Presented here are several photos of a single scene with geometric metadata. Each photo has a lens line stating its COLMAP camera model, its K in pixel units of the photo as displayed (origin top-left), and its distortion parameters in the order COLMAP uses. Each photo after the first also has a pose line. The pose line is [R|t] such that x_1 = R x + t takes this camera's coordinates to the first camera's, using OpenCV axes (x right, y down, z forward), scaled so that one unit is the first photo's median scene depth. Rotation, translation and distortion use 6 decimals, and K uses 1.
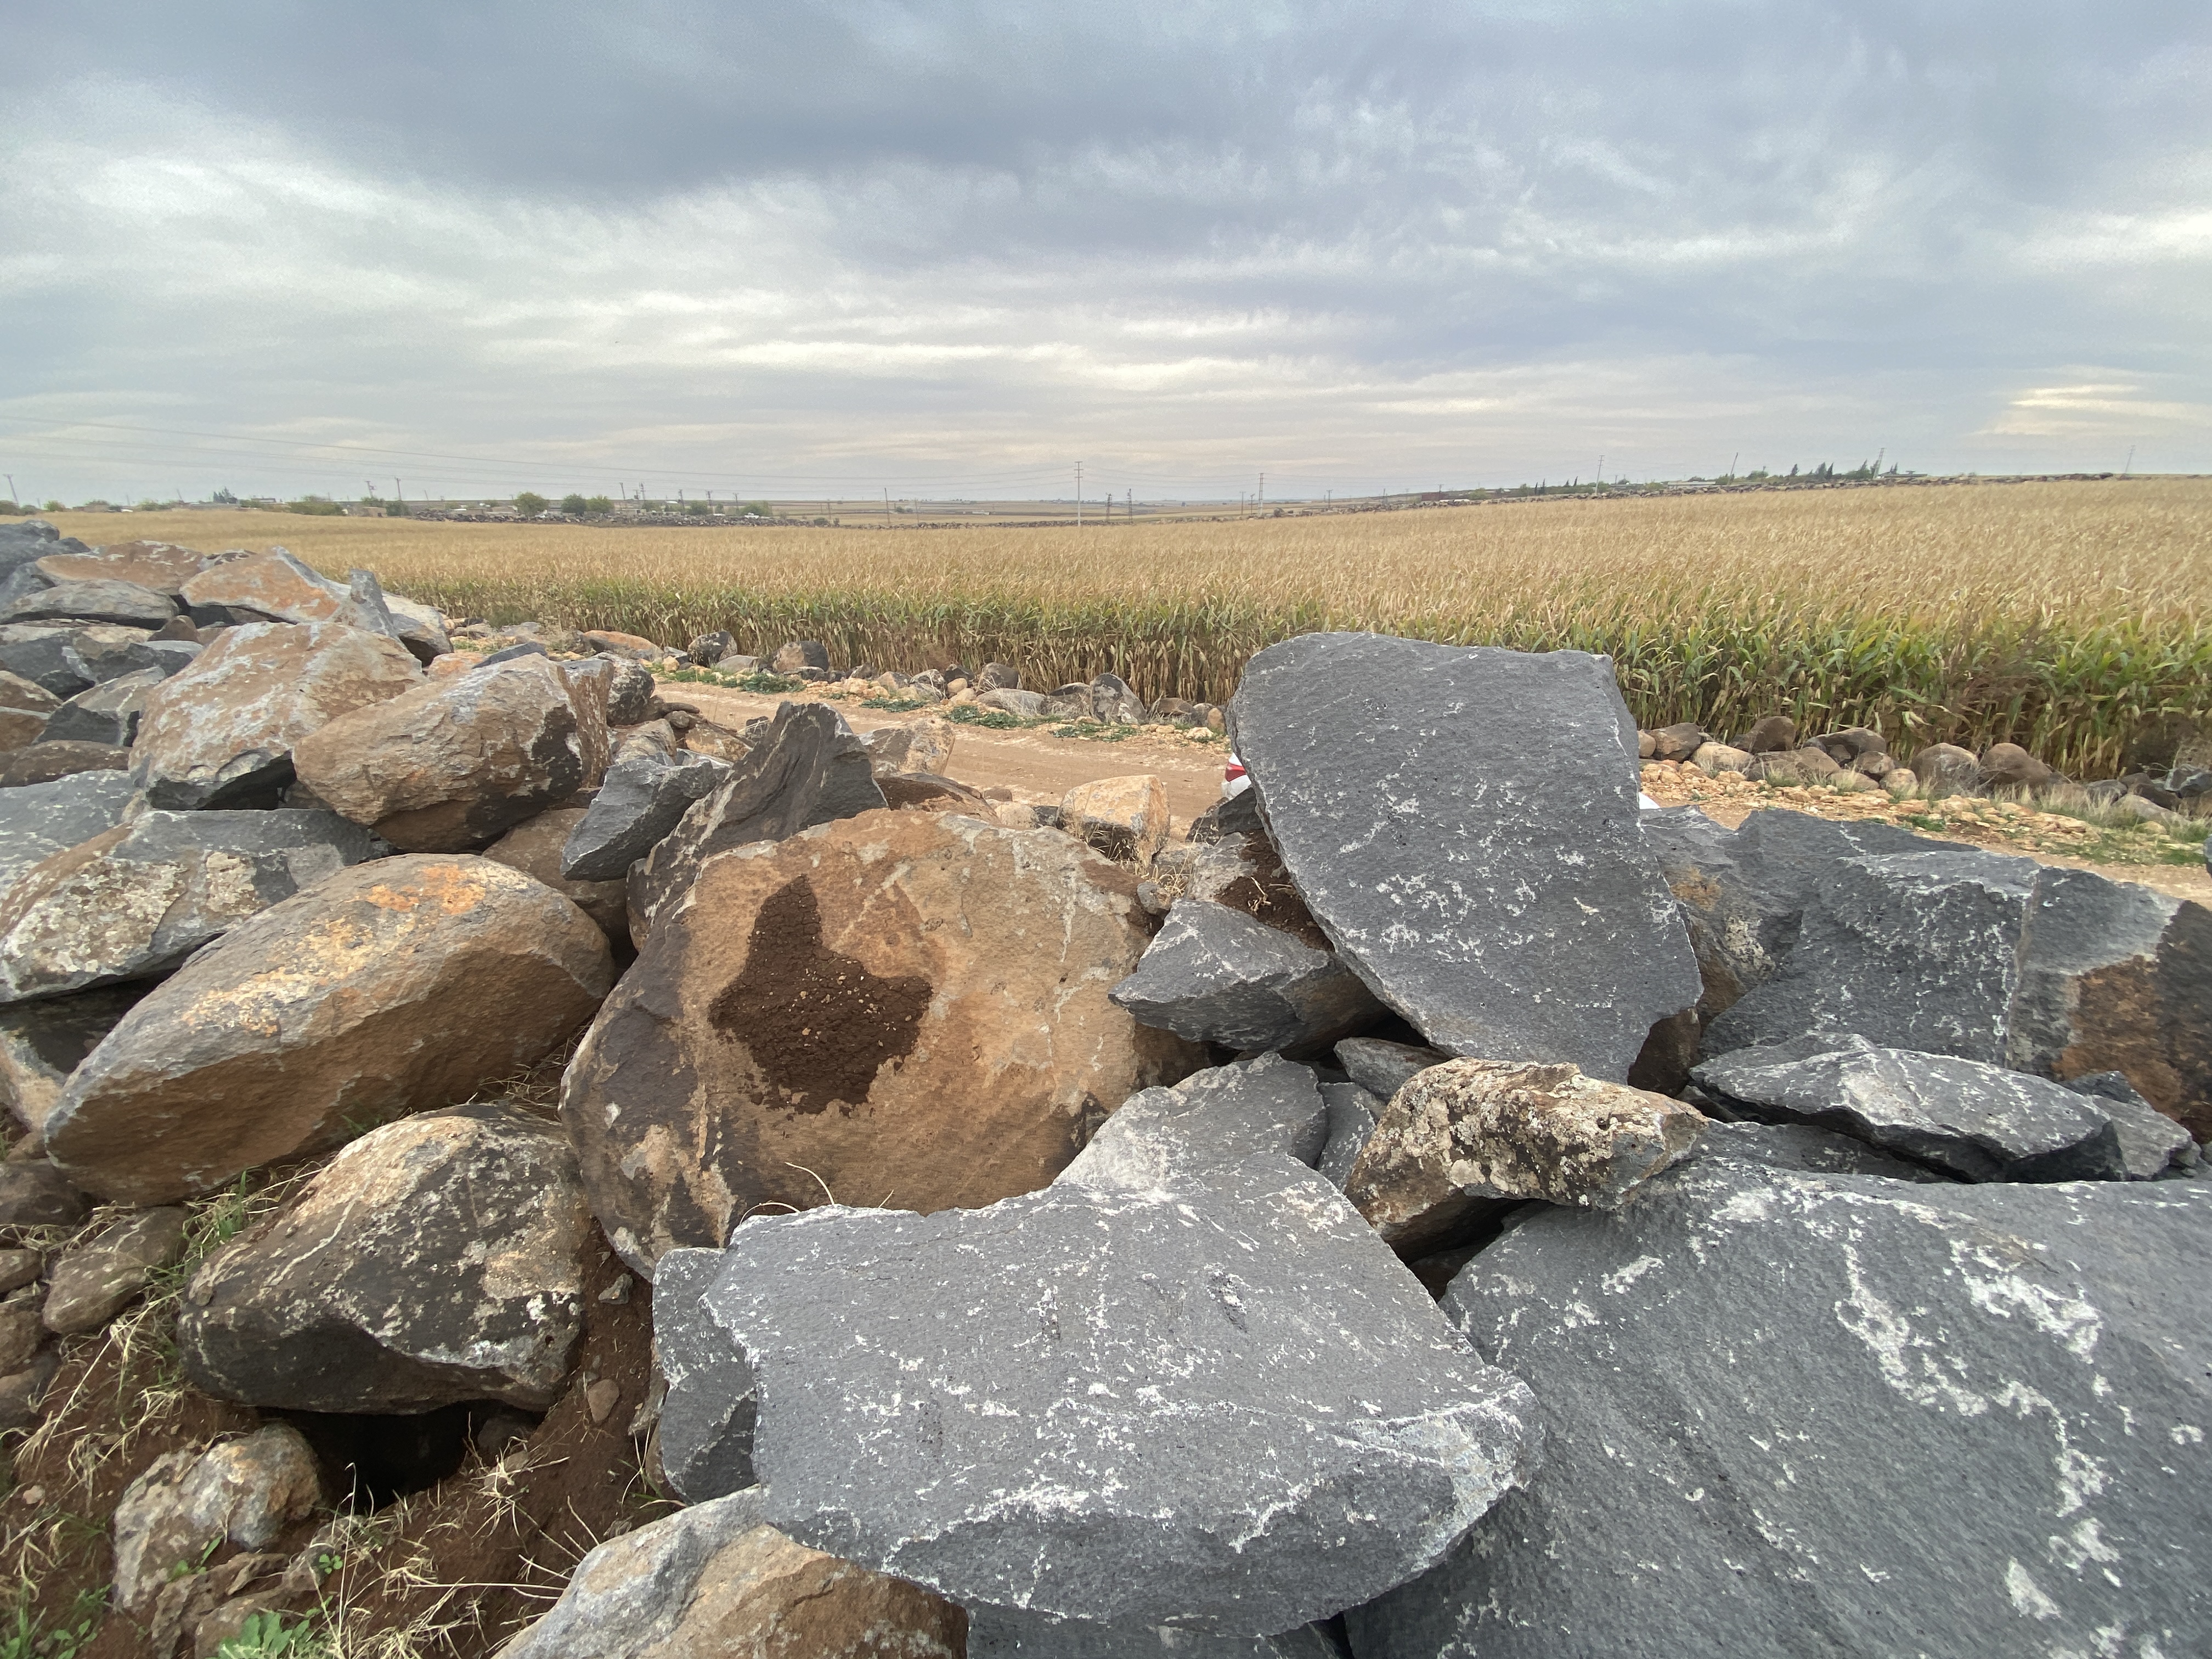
lens RADIAL K [[887.8, 0, 1101.5], [0, 887.8, 823.9], [0, 0, 1]] dist [0.014897, -0.018251]
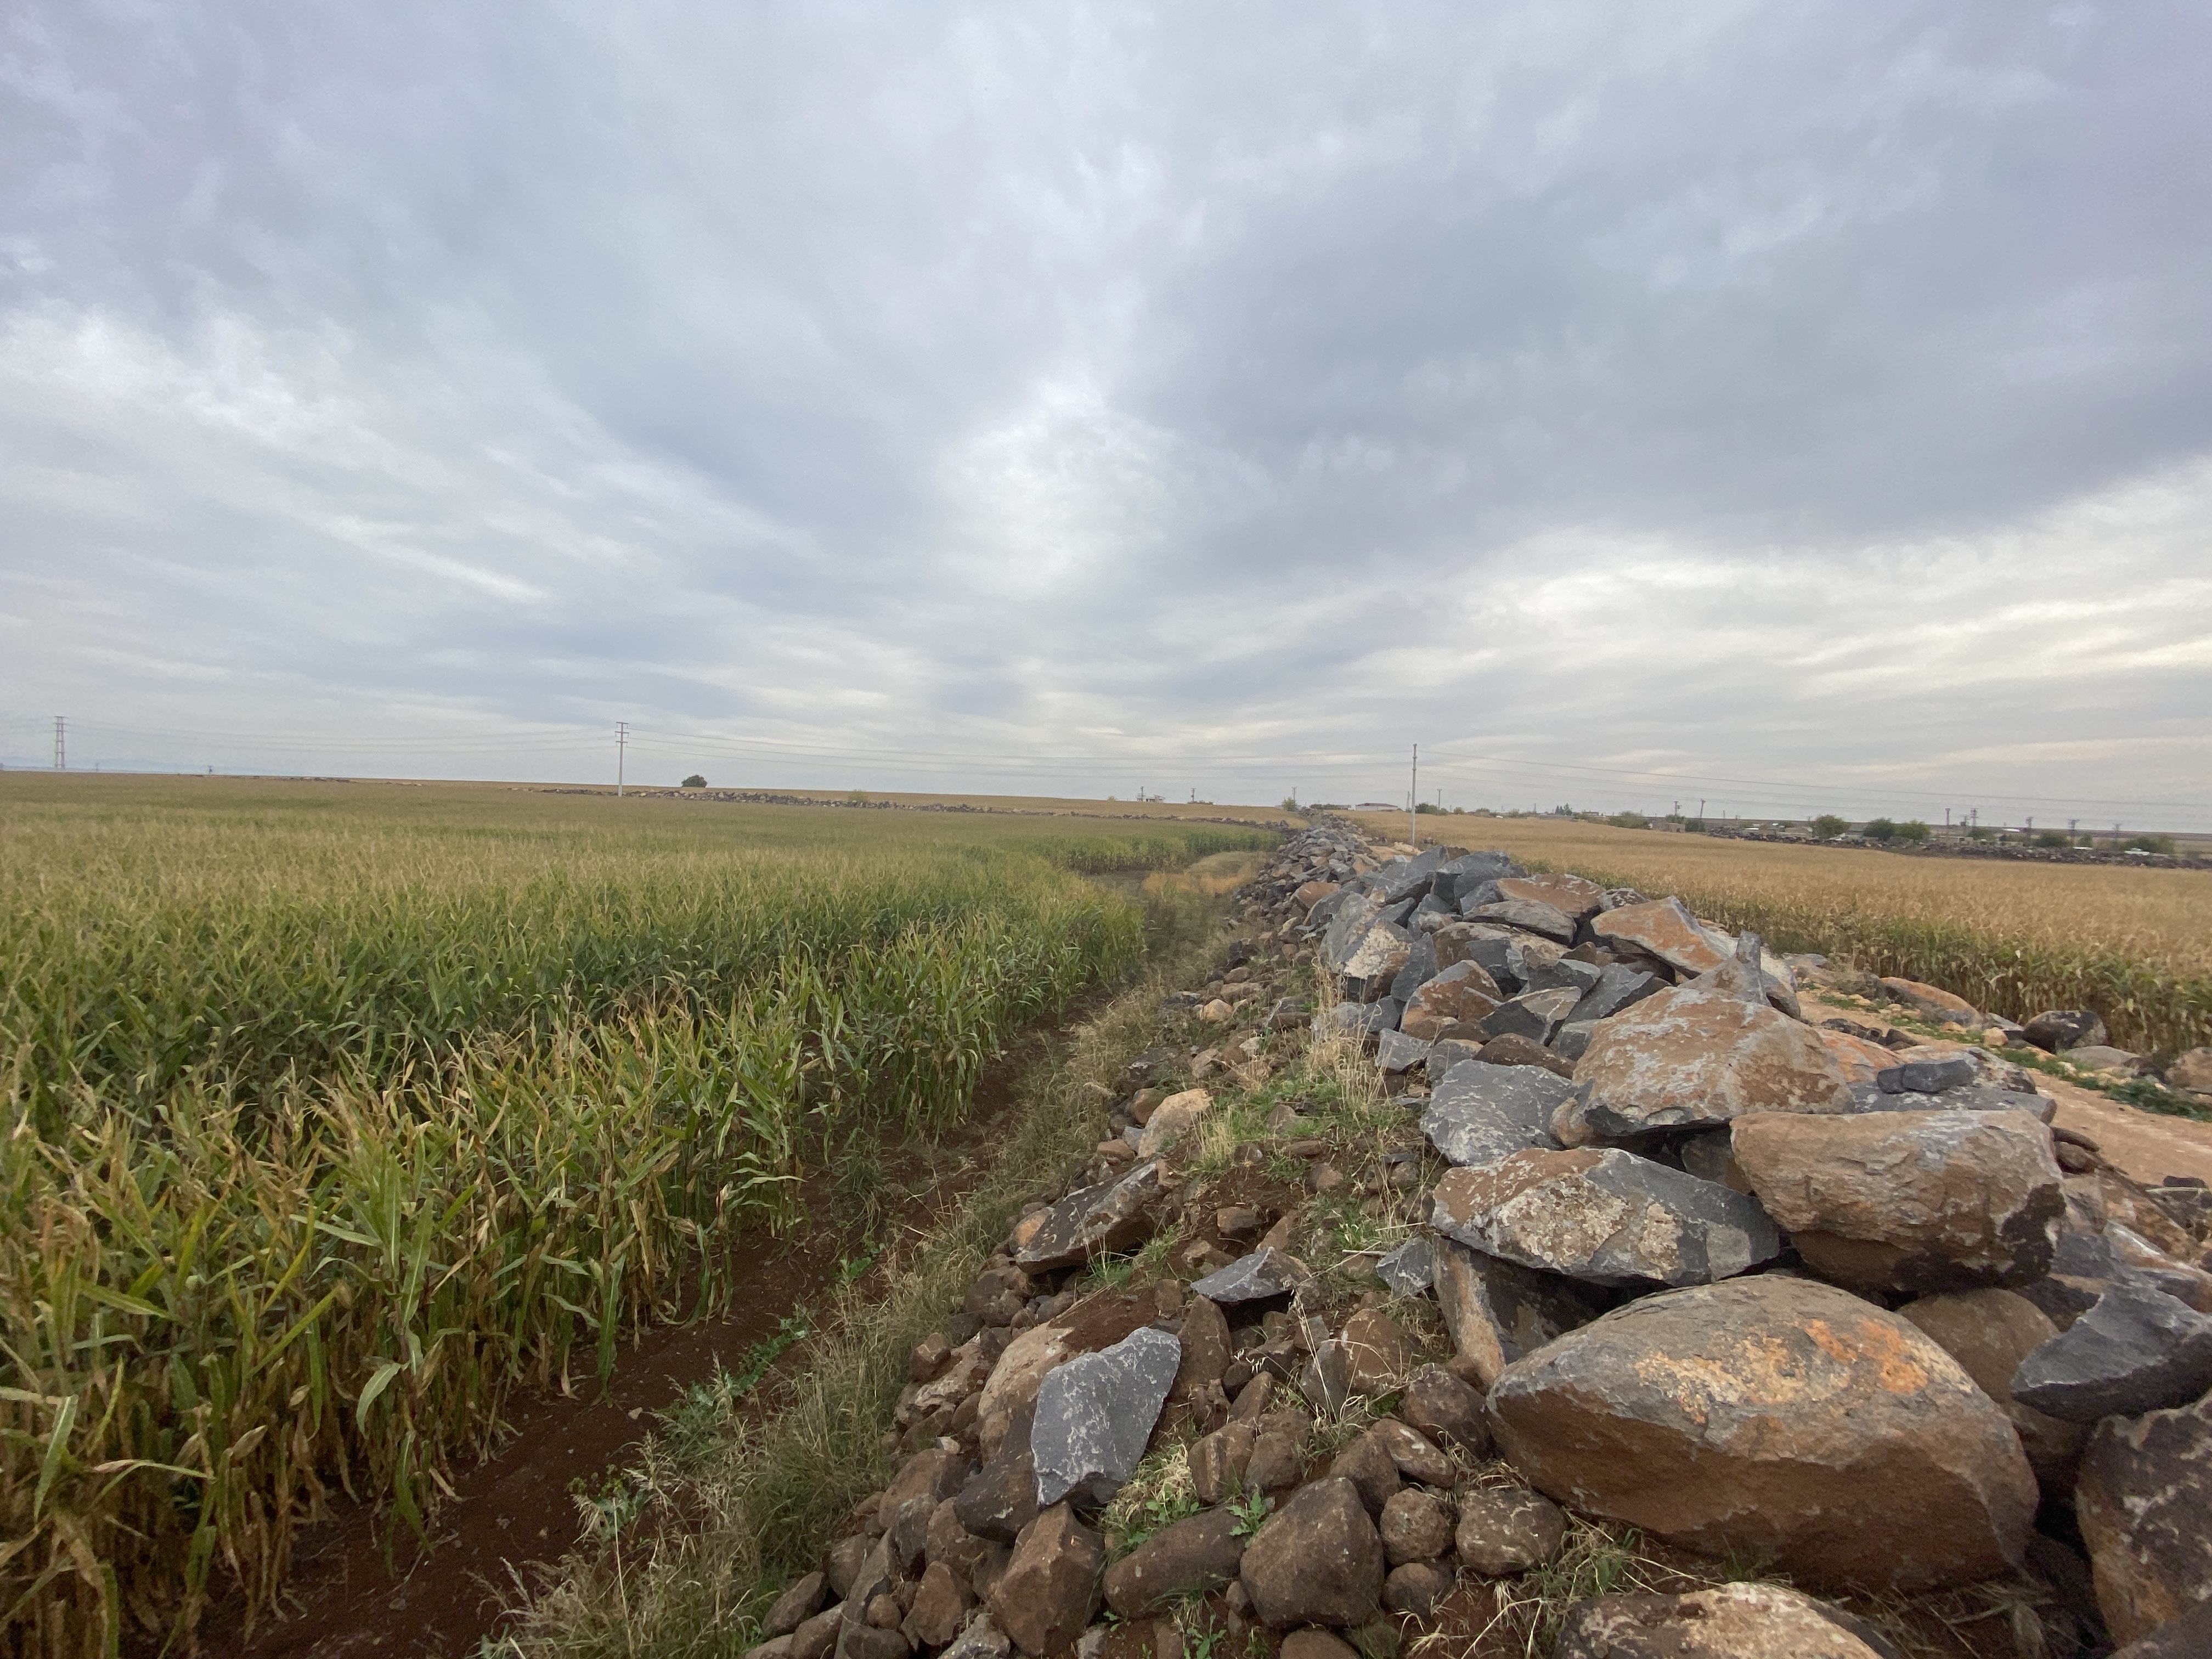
lens RADIAL K [[886.8, 0, 1107.9], [0, 886.8, 820.6], [0, 0, 1]] dist [0.015969, -0.017991]
pose [[0.356030, 0.037850, -0.933708, -0.166657], [-0.342479, 0.934942, -0.092690, -0.071808], [0.869454, 0.352775, 0.345831, -0.175604]]
